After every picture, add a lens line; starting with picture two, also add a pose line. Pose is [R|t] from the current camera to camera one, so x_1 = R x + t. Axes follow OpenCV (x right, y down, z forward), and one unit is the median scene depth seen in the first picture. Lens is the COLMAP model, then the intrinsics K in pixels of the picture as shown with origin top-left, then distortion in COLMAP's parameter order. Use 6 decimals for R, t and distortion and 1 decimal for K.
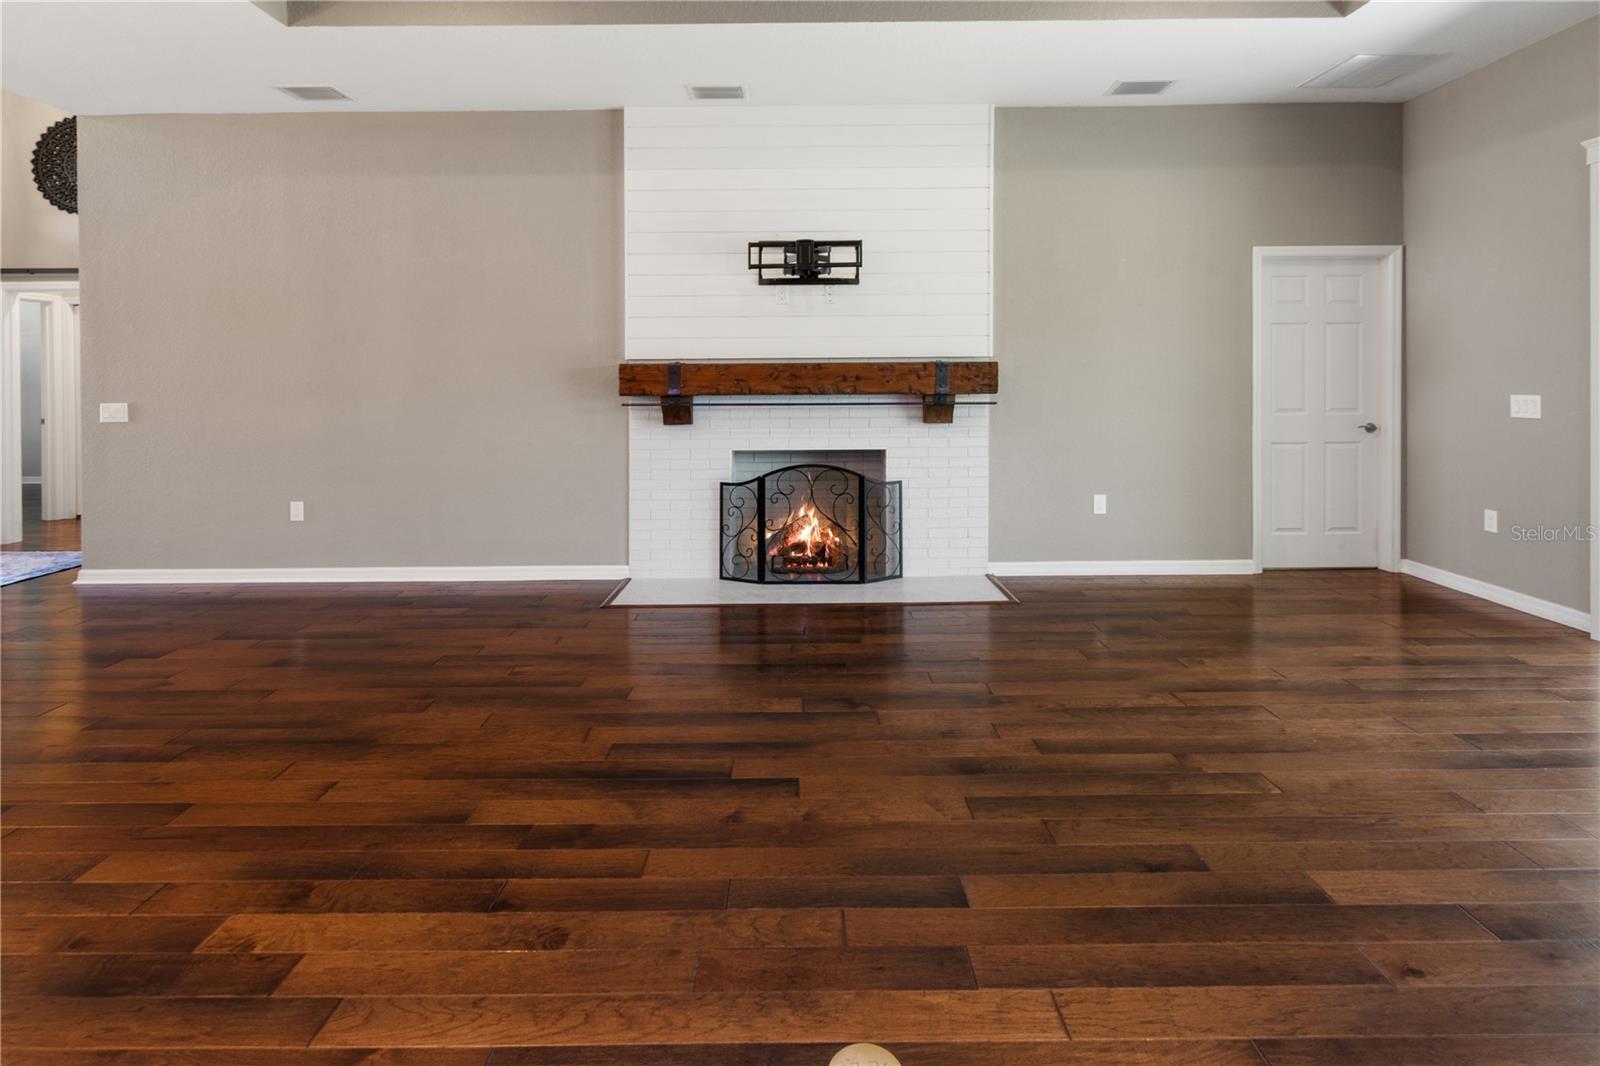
lens RADIAL K [[773.8, 0, 801.8], [0, 773.8, 376.0], [0, 0, 1]] dist [0.000350, -0.000157]
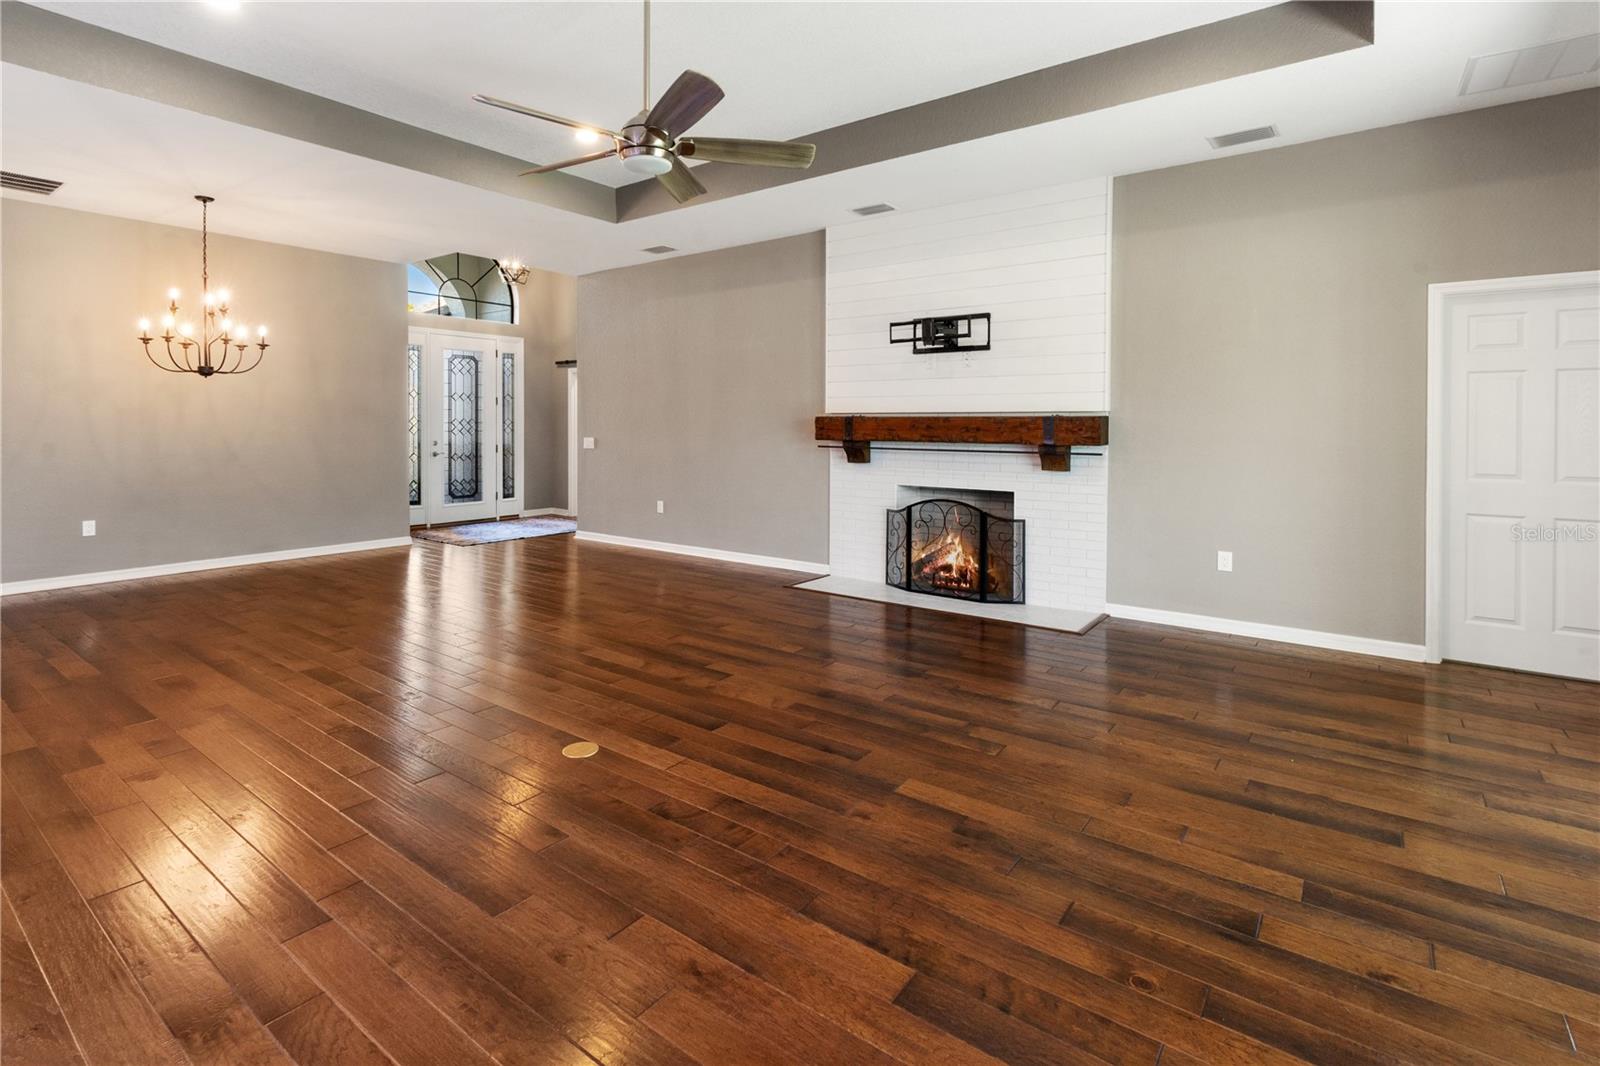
lens RADIAL K [[759.8, 0, 794.4], [0, 759.8, 422.1], [0, 0, 1]] dist [-0.003163, 0.000022]
pose [[0.801351, 0.008732, -0.598131, 0.527238], [-0.010387, 0.999946, 0.000682, -0.006162], [0.598104, 0.005666, 0.801398, -0.102106]]
